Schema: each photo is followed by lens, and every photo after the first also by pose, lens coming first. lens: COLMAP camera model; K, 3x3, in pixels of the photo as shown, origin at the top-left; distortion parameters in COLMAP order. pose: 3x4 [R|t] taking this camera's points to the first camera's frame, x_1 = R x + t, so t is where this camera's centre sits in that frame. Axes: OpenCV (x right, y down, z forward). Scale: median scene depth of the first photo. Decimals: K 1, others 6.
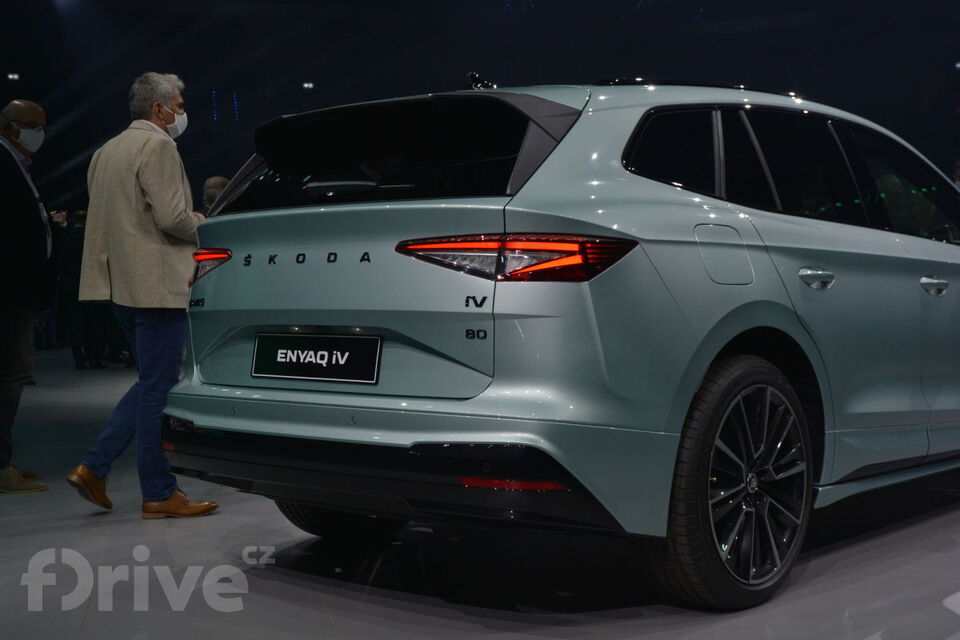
lens RADIAL K [[1311.1, 0, 480.0], [0, 1311.1, 313.7], [0, 0, 1]] dist [-0.001172, 0.000000]
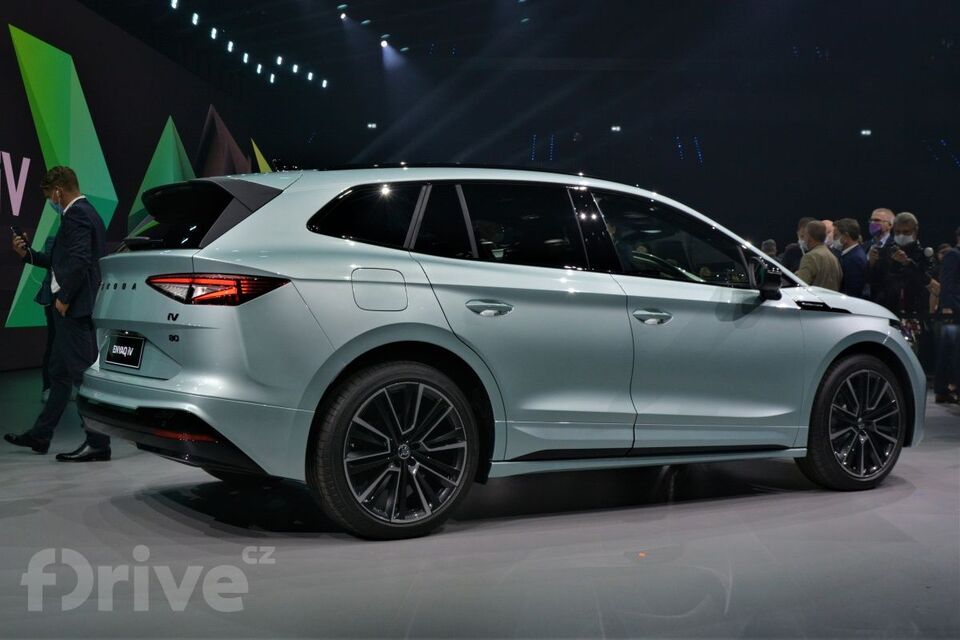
lens RADIAL K [[1193.5, 0, 479.9], [0, 1193.5, 325.9], [0, 0, 1]] dist [-0.005825, 0.000000]
pose [[0.956676, 0.030006, -0.289605, 0.709991], [-0.031502, 0.999504, -0.000504, -0.008828], [0.289446, 0.009606, 0.957146, -0.224868]]
